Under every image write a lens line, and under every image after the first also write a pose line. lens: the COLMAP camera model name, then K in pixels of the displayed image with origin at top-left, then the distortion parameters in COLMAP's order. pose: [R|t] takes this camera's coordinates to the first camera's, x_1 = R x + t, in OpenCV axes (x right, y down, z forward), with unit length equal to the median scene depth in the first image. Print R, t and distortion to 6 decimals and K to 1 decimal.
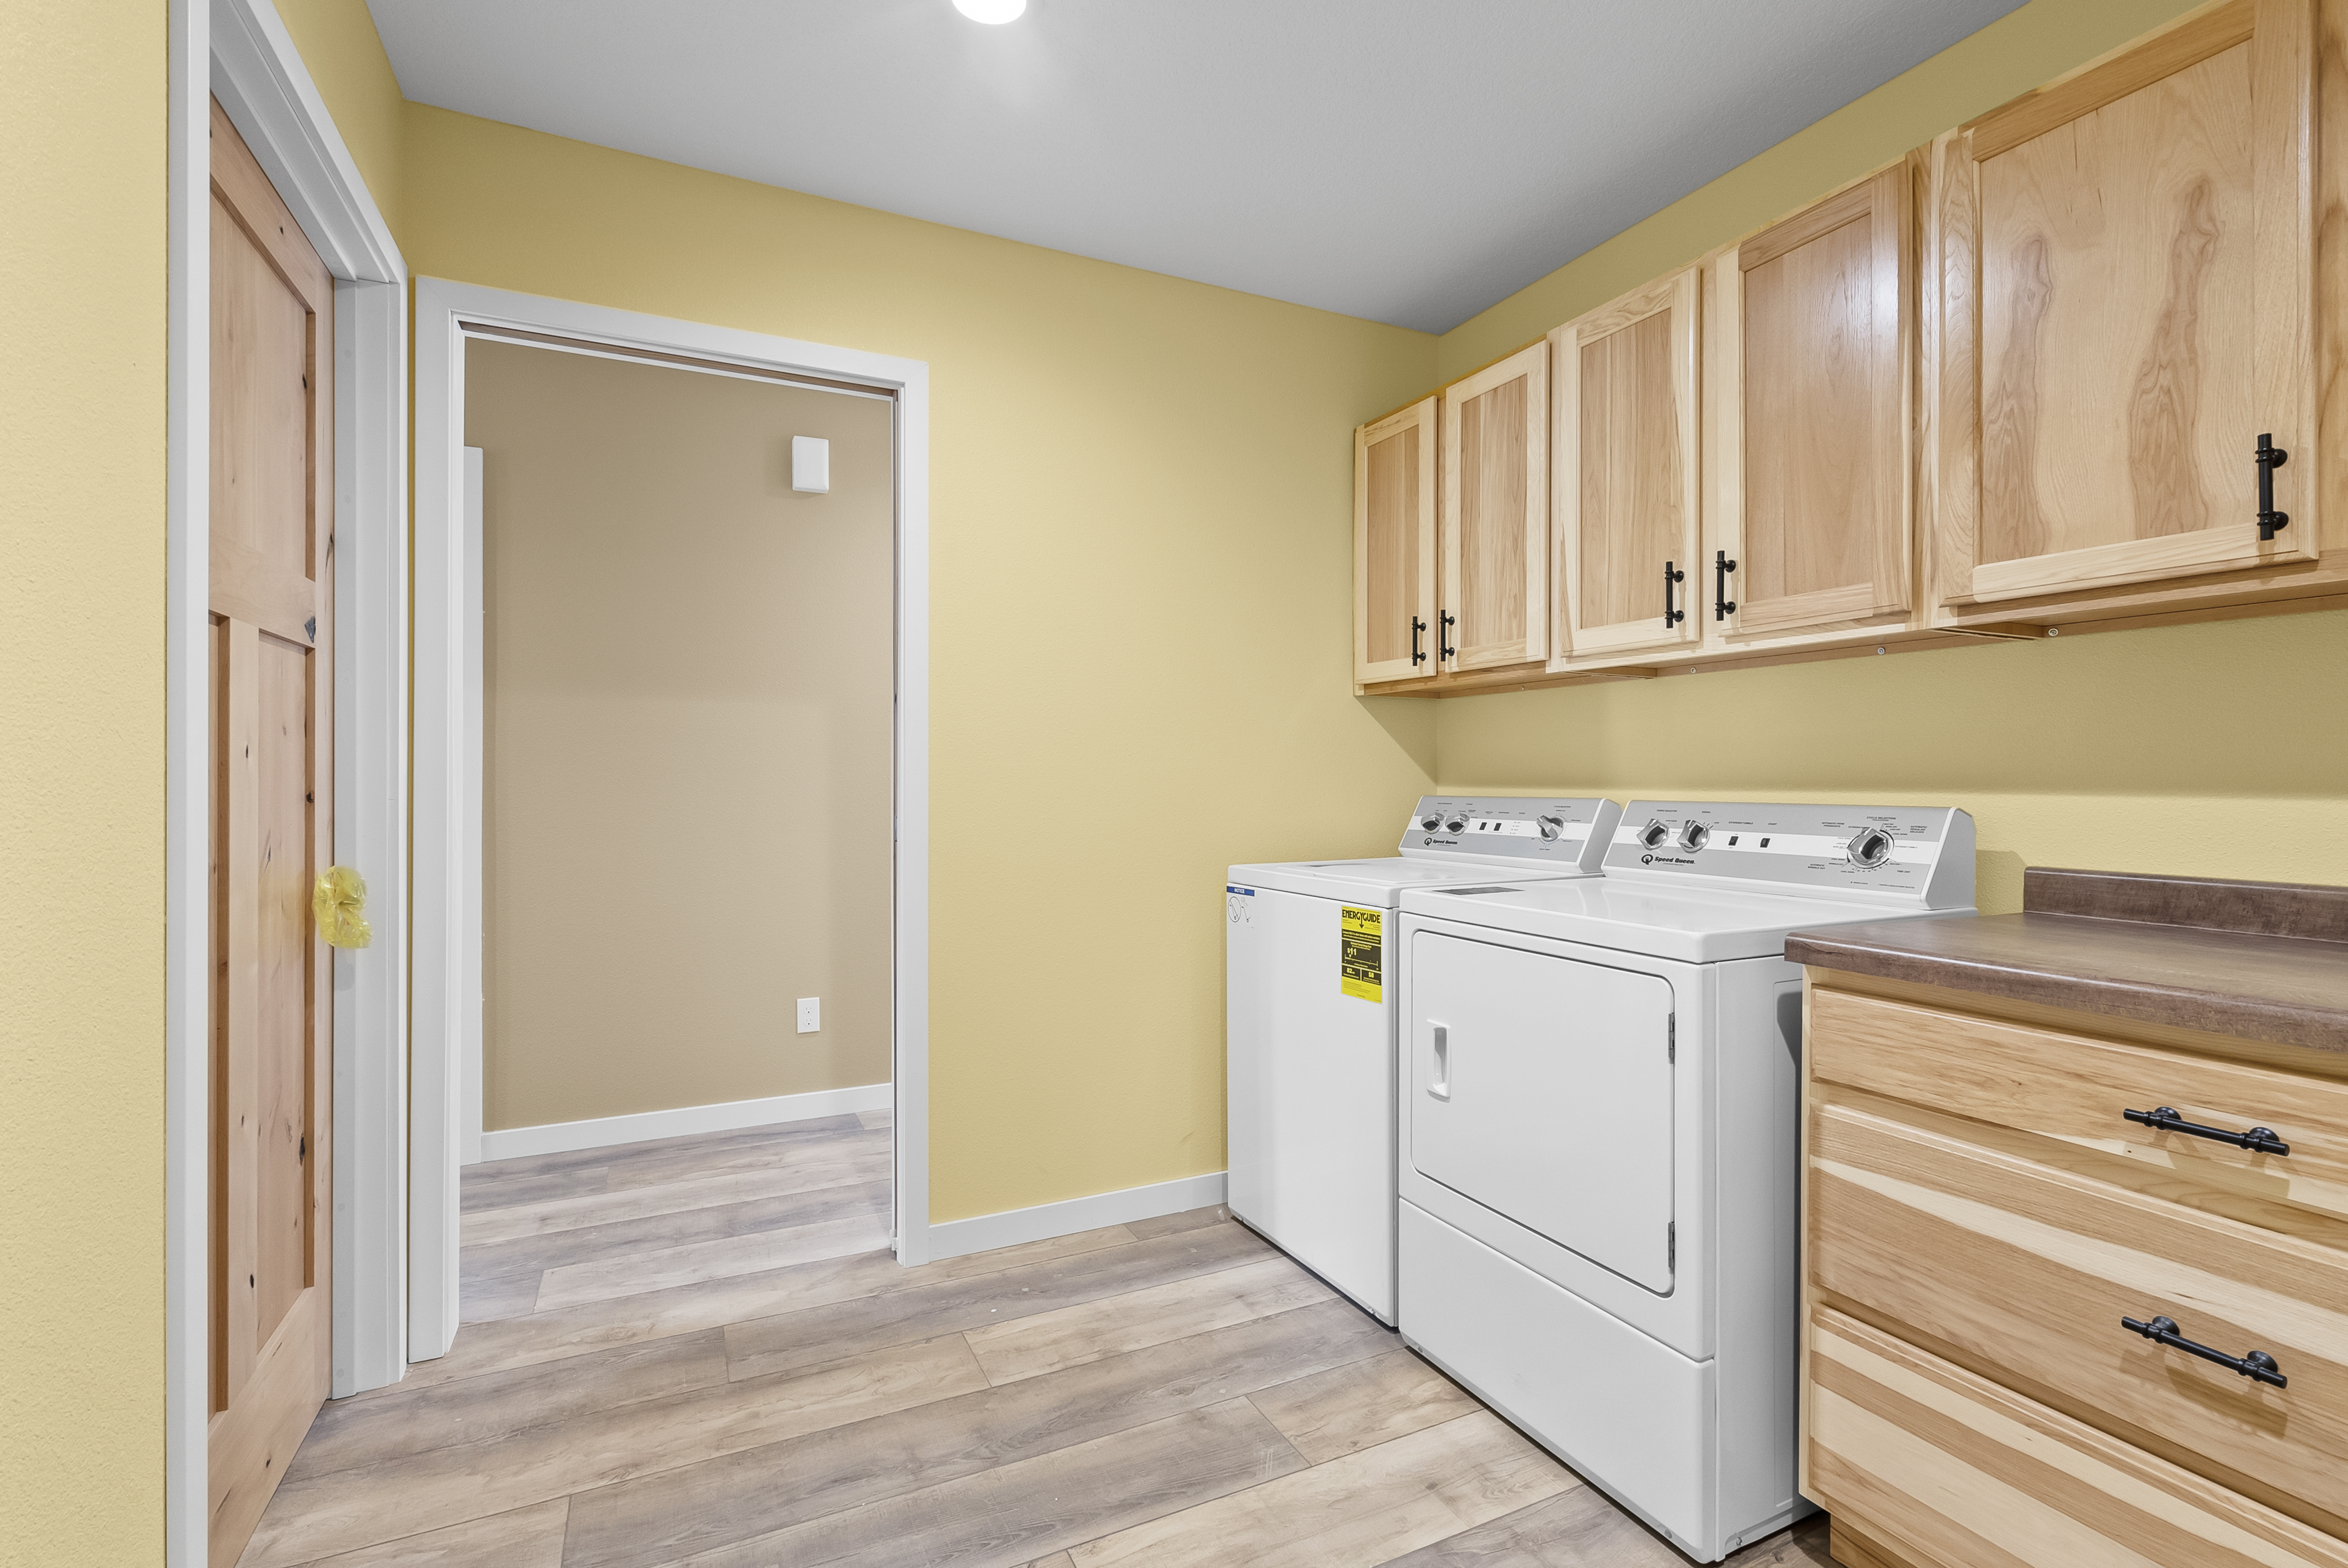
lens RADIAL K [[1068.7, 0, 1174.0], [0, 1068.7, 784.0], [0, 0, 1]] dist [0.014250, 0.000594]
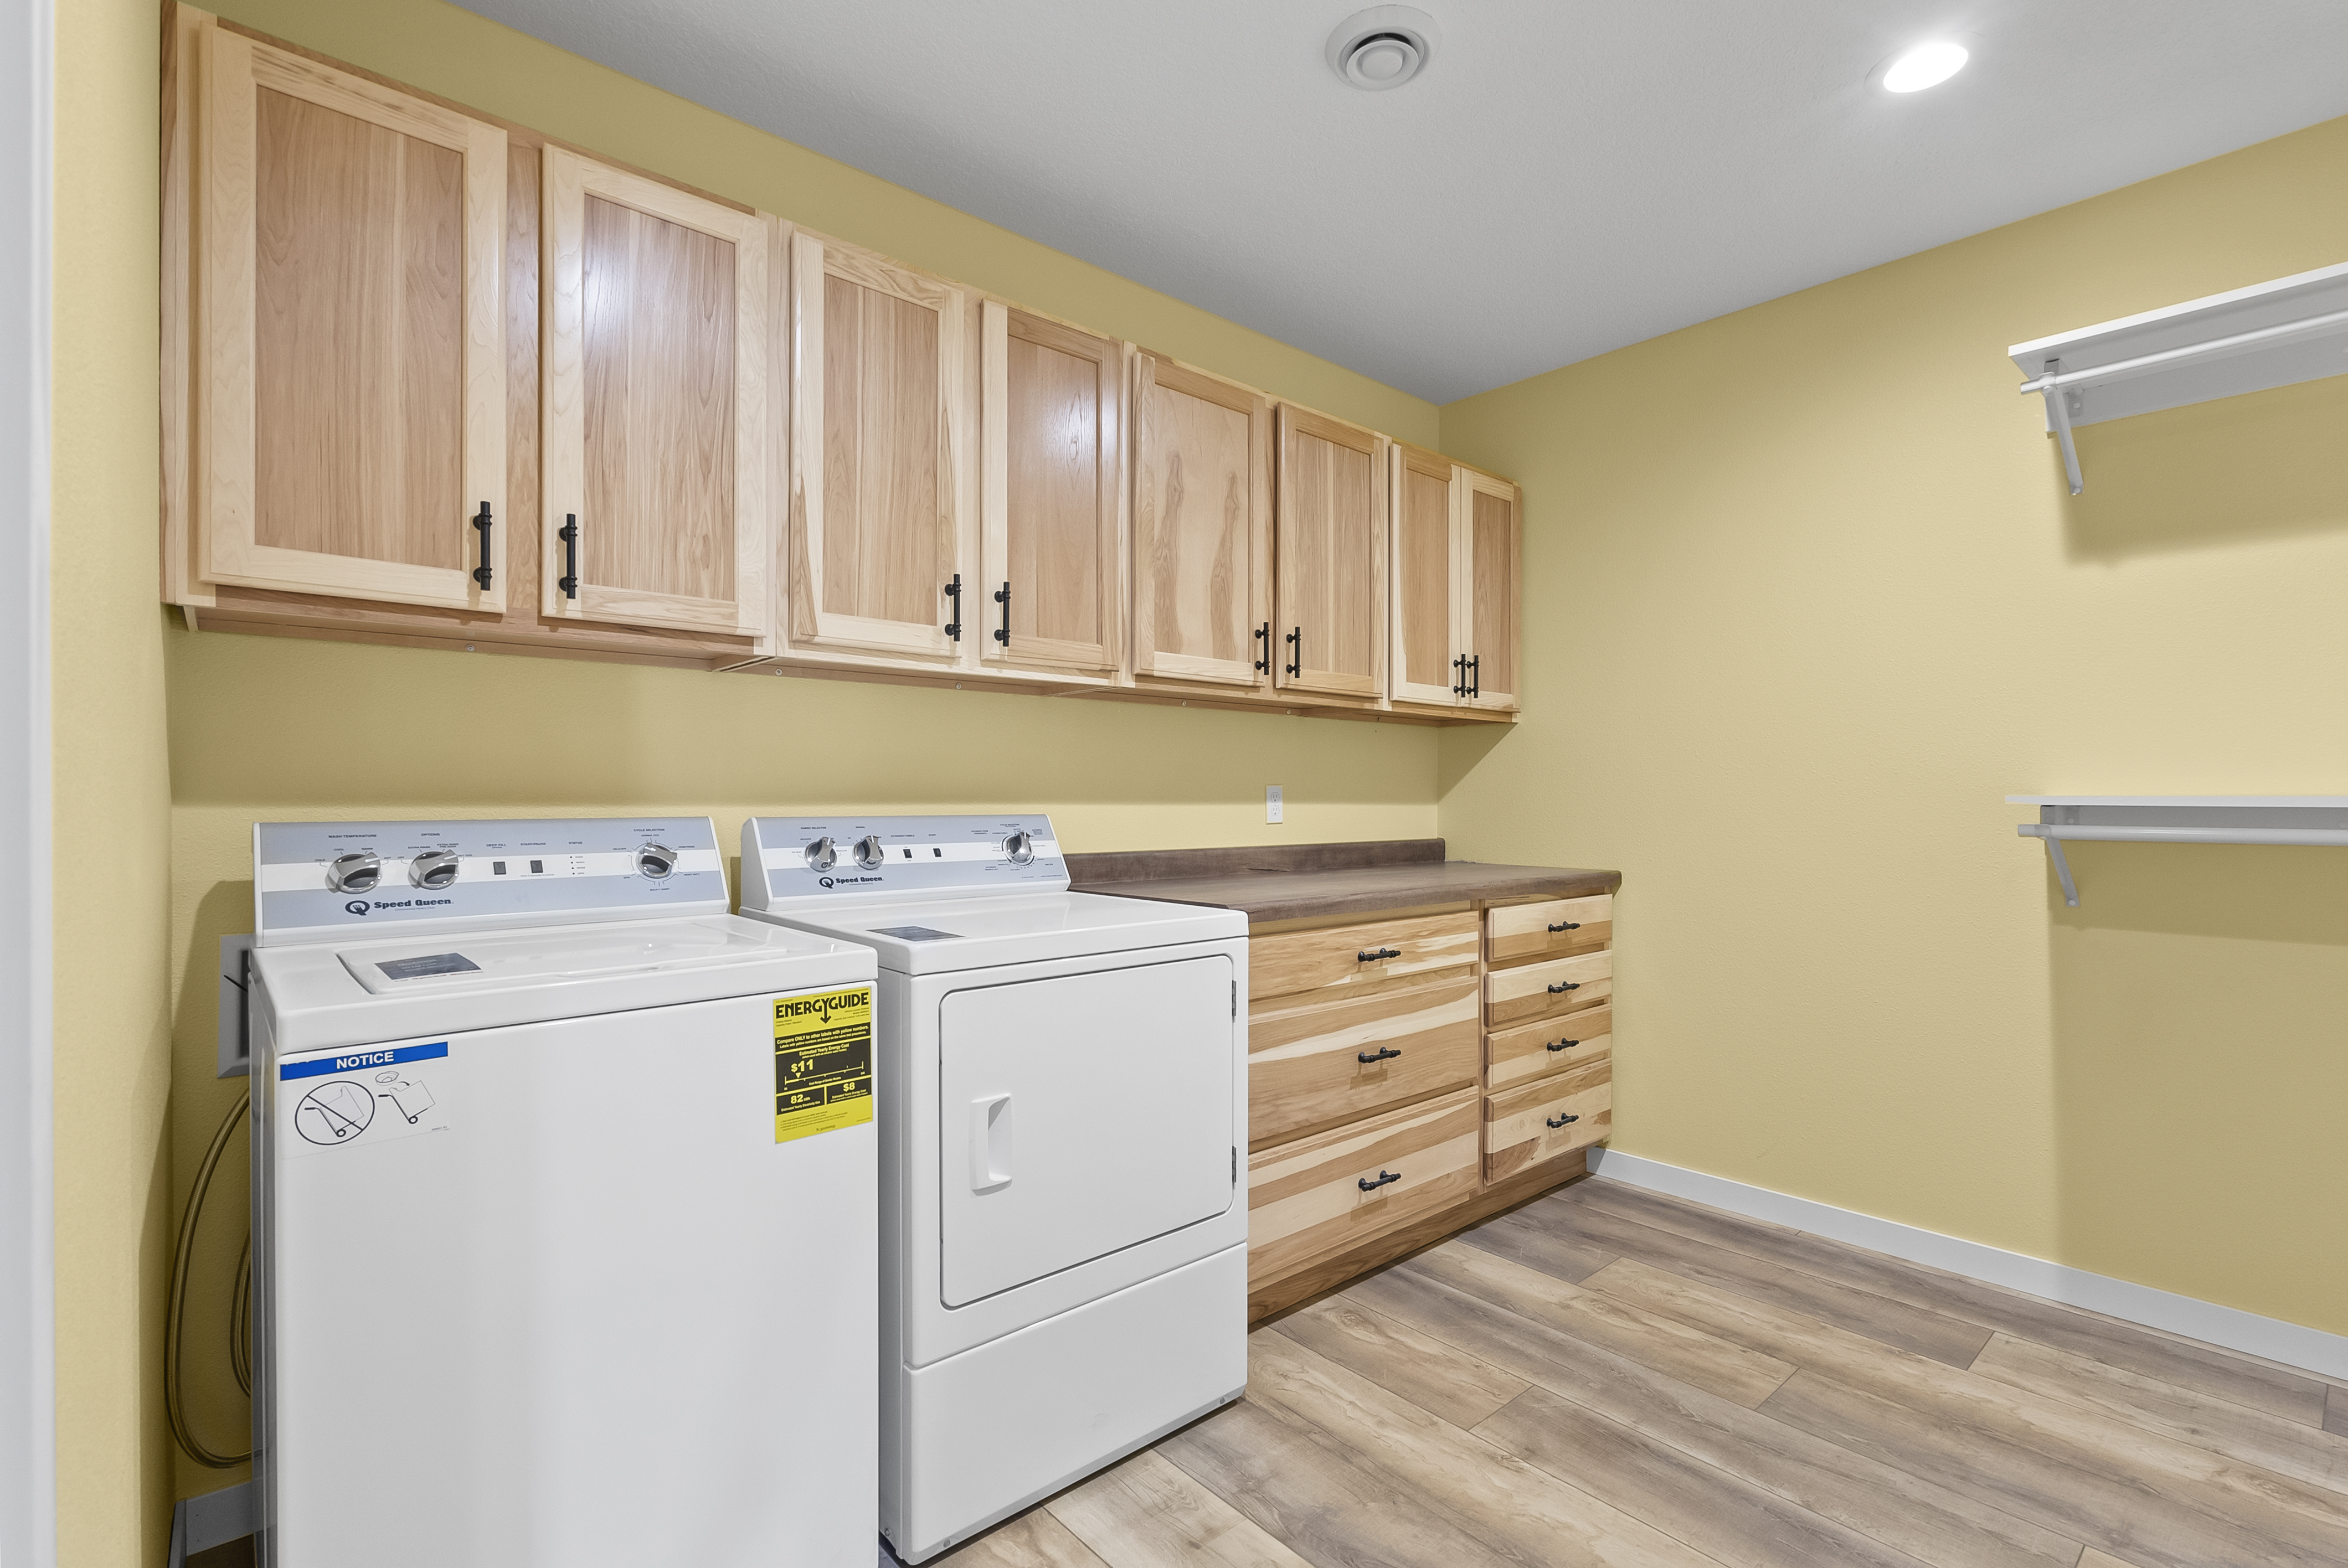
lens RADIAL K [[1075.8, 0, 1171.9], [0, 1075.8, 810.1], [0, 0, 1]] dist [0.000407, 0.000022]
pose [[-0.260732, -0.011661, 0.965341, -0.537144], [0.003859, 0.999906, 0.013120, -0.000836], [-0.965404, 0.007146, -0.260662, 1.034591]]
